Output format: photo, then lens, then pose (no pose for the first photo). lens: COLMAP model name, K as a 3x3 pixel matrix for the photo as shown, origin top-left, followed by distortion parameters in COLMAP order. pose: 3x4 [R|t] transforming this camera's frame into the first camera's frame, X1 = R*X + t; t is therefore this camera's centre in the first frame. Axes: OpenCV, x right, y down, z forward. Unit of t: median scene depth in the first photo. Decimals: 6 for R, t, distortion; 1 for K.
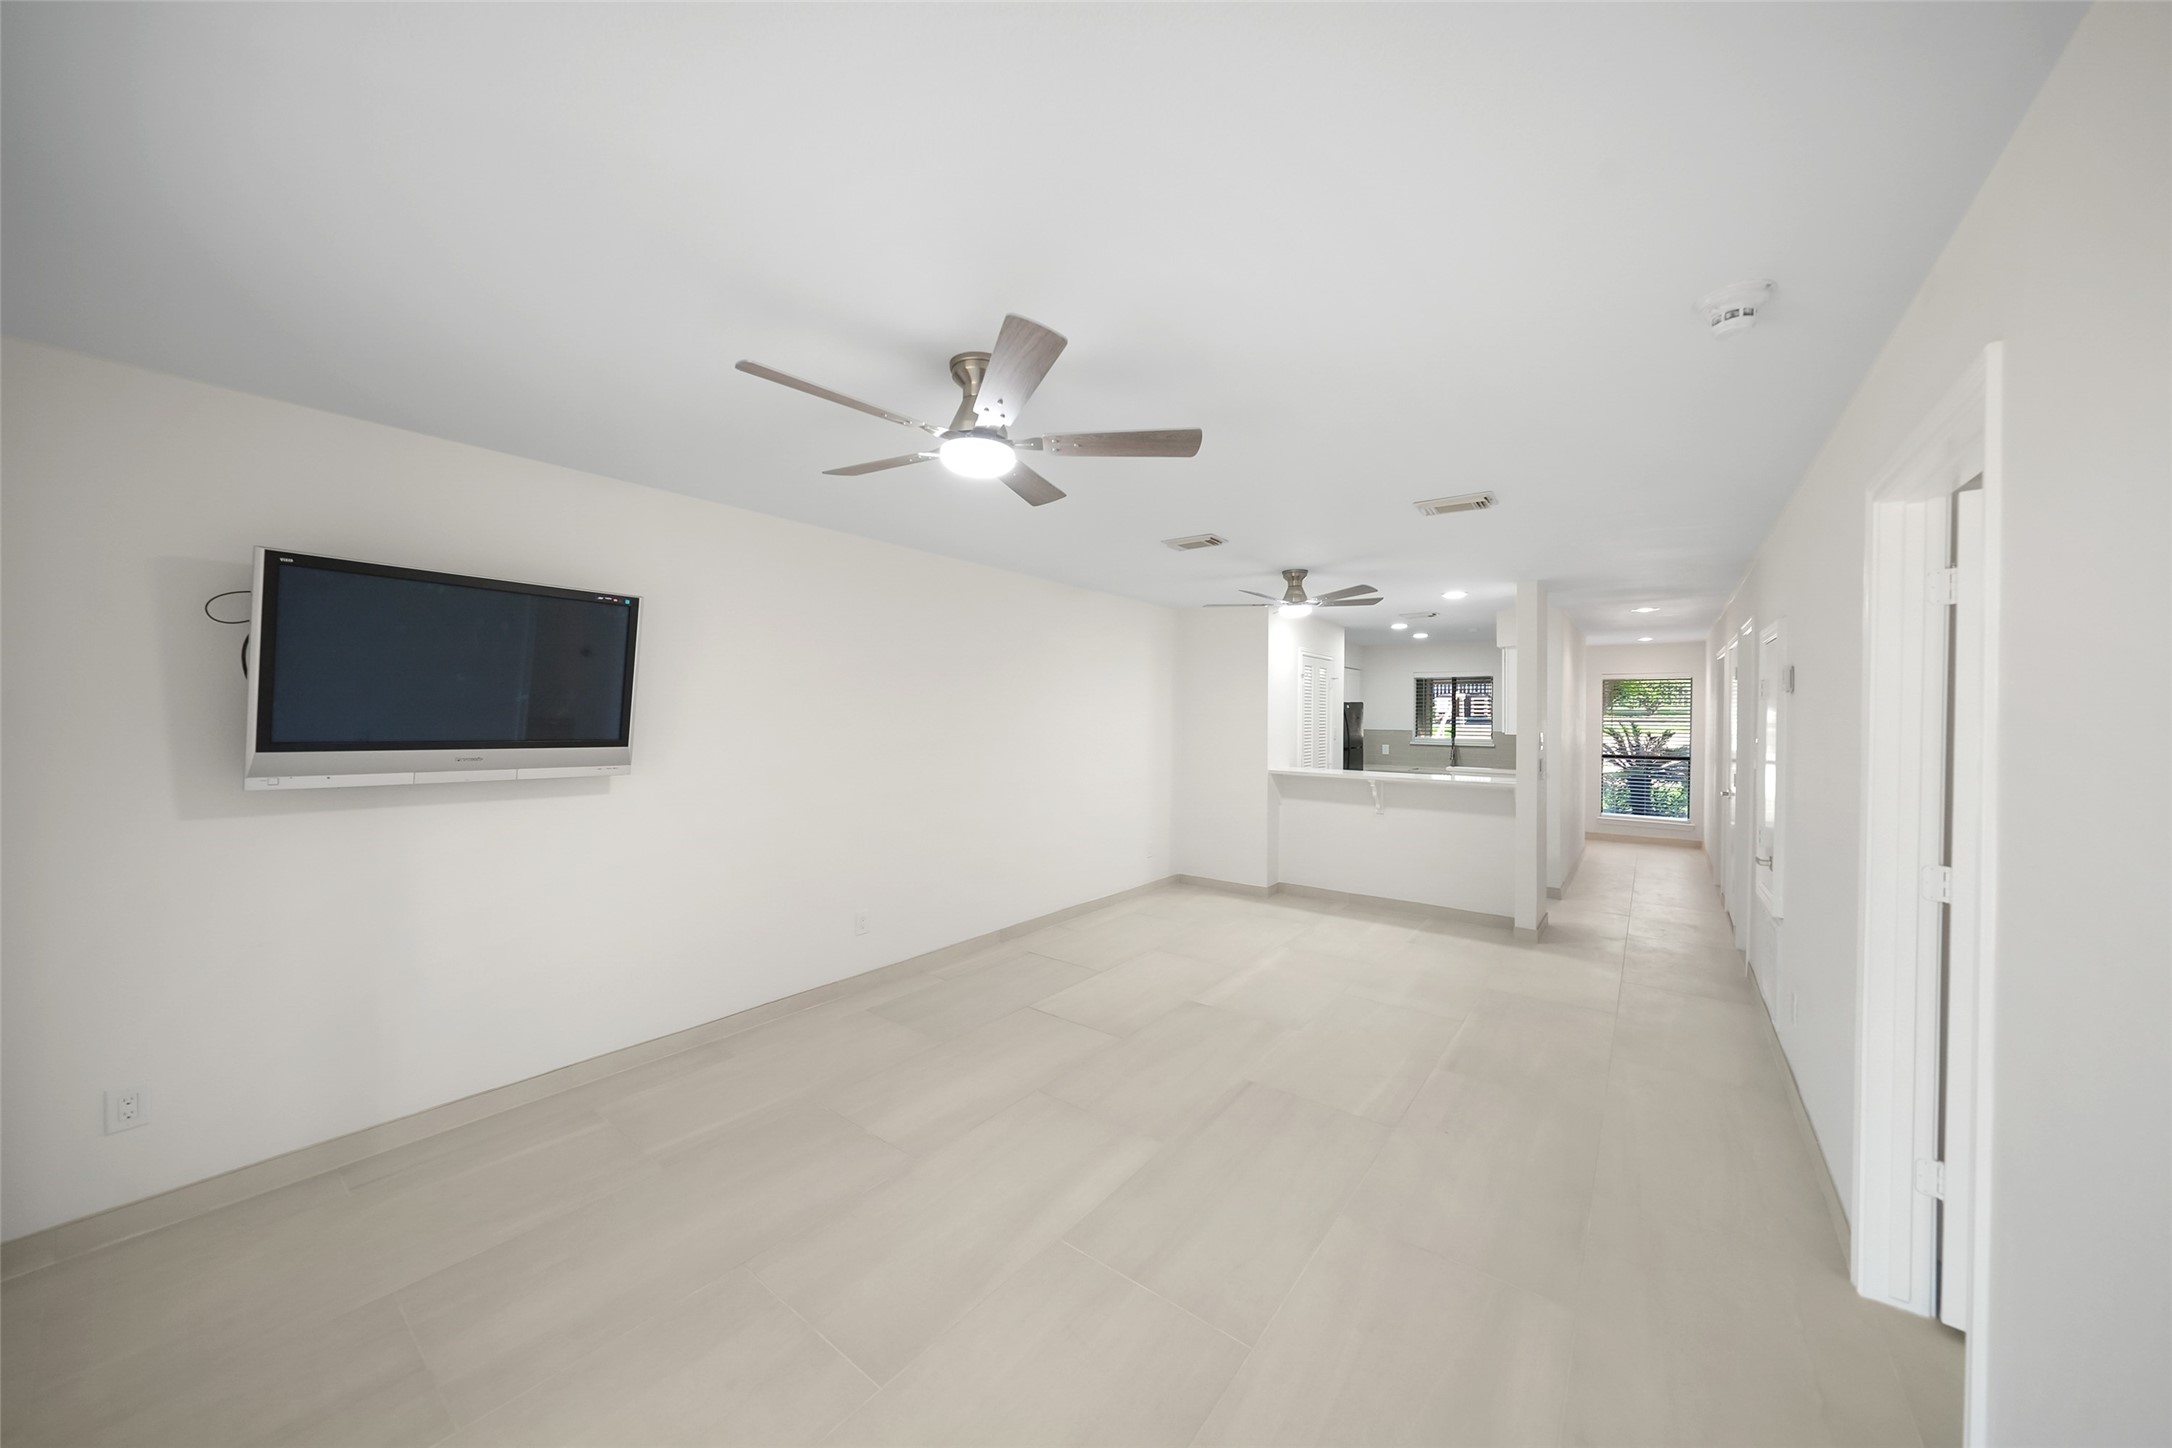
lens RADIAL K [[746.1, 0, 1087.9], [0, 746.1, 710.6], [0, 0, 1]] dist [-0.001313, -0.002399]
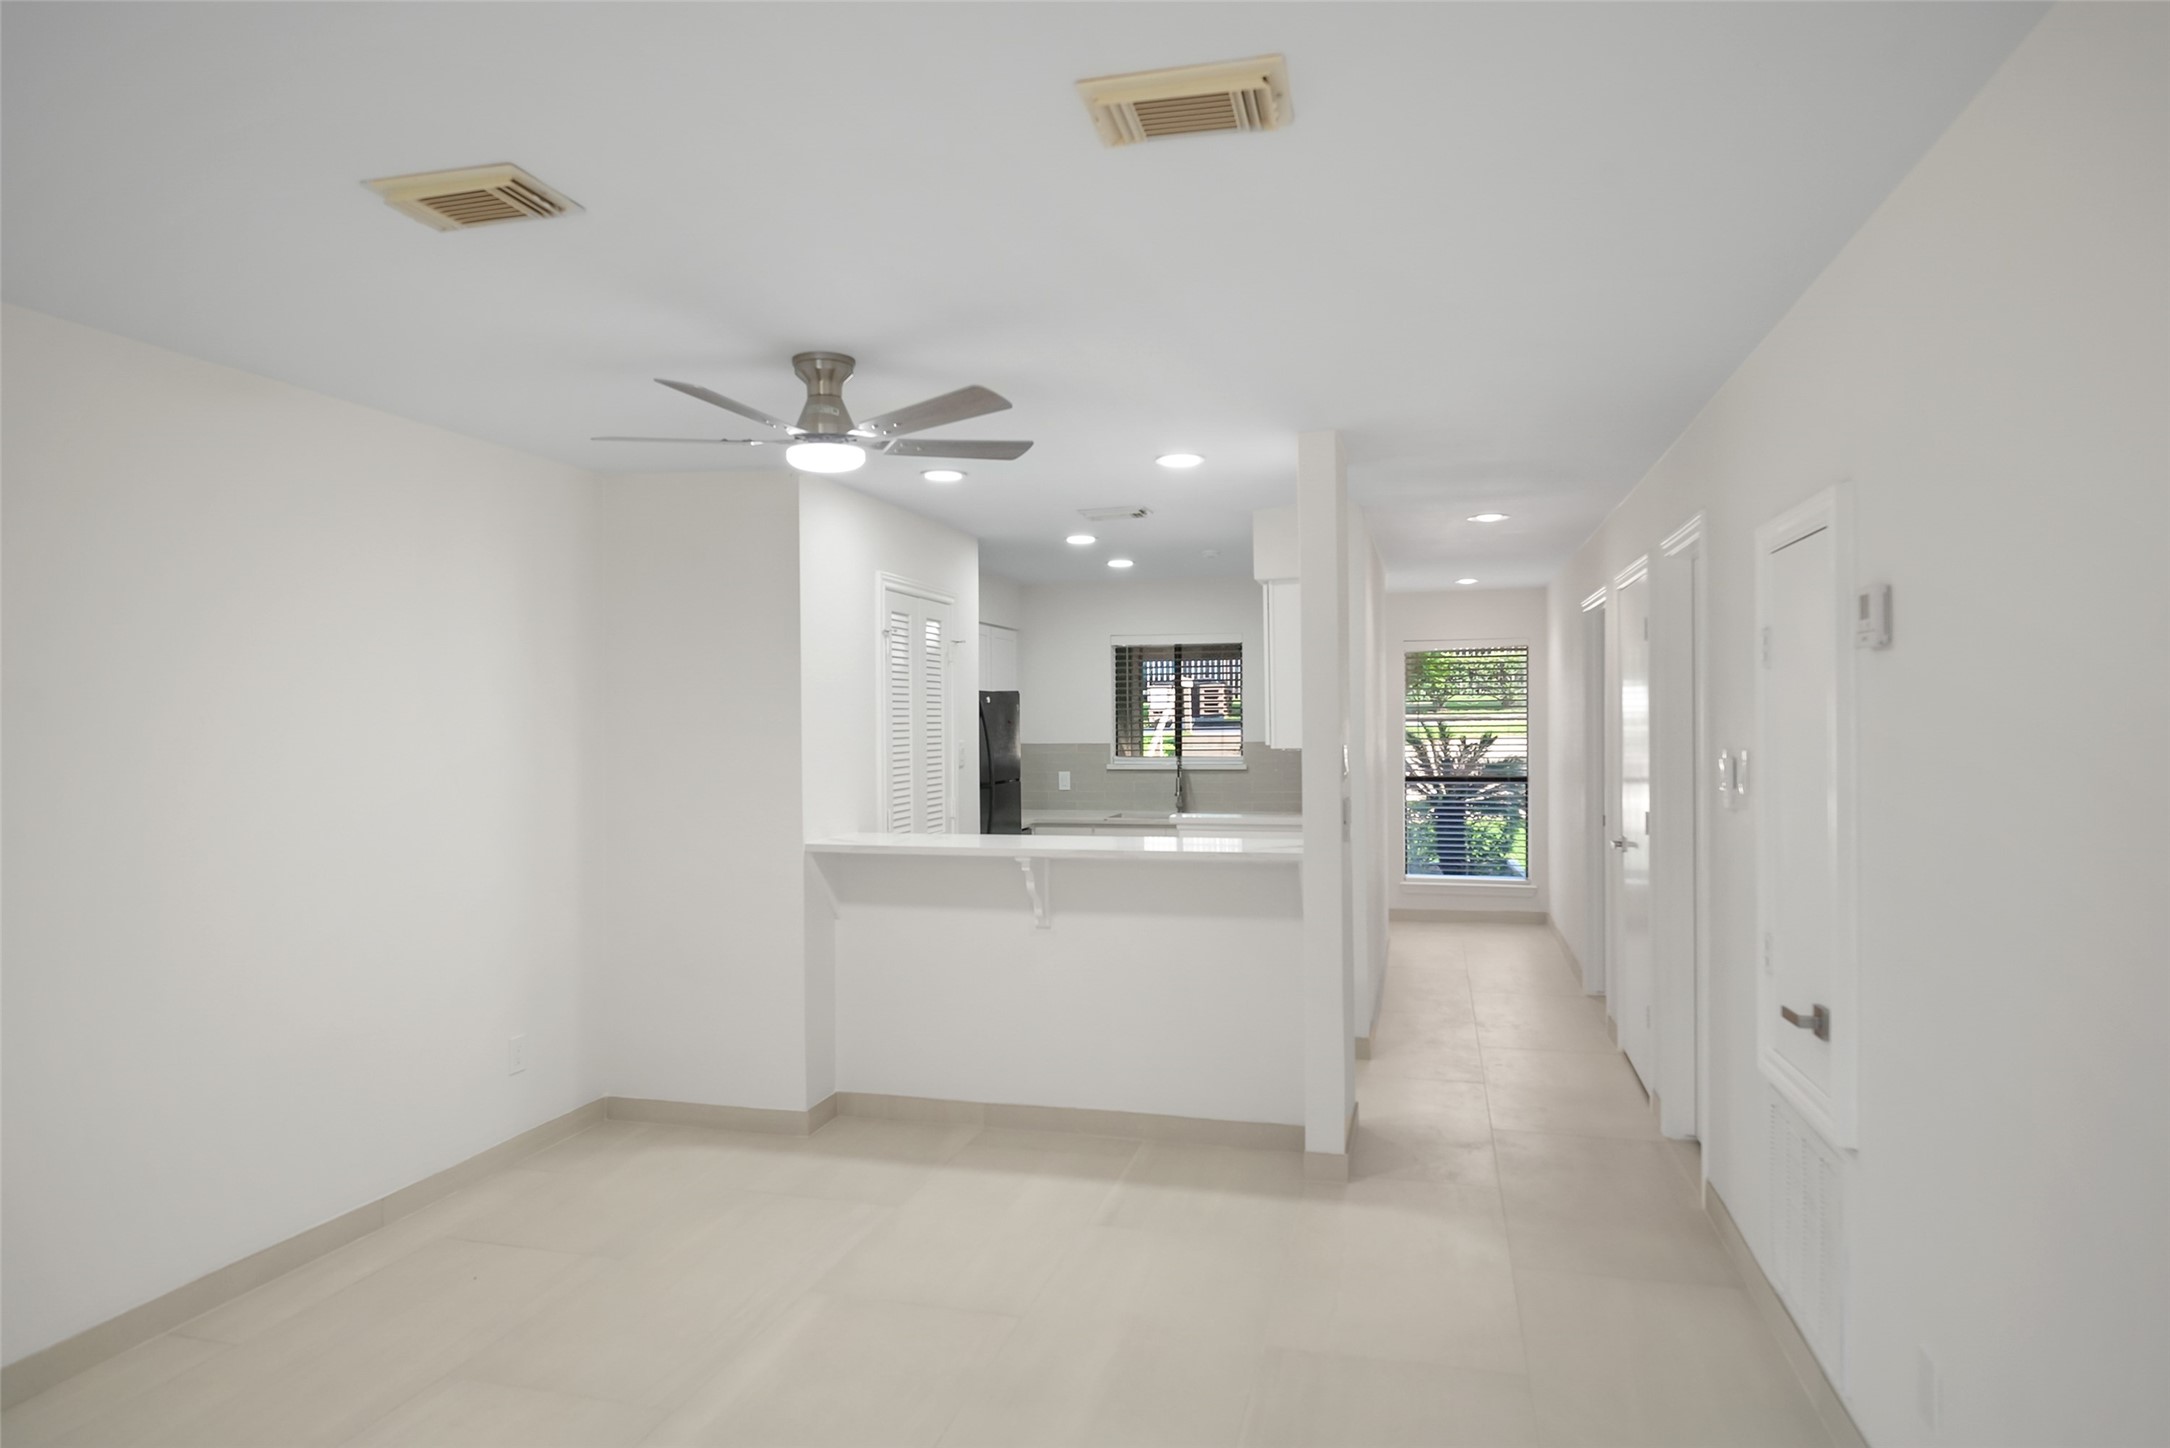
lens RADIAL K [[1271.3, 0, 1085.0], [0, 1271.3, 724.0], [0, 0, 1]] dist [-0.000376, -0.000058]
pose [[0.926350, -0.019190, 0.376176, 0.105688], [0.016364, 0.999809, 0.010705, 0.003058], [-0.376309, -0.003761, 0.926487, 0.225539]]
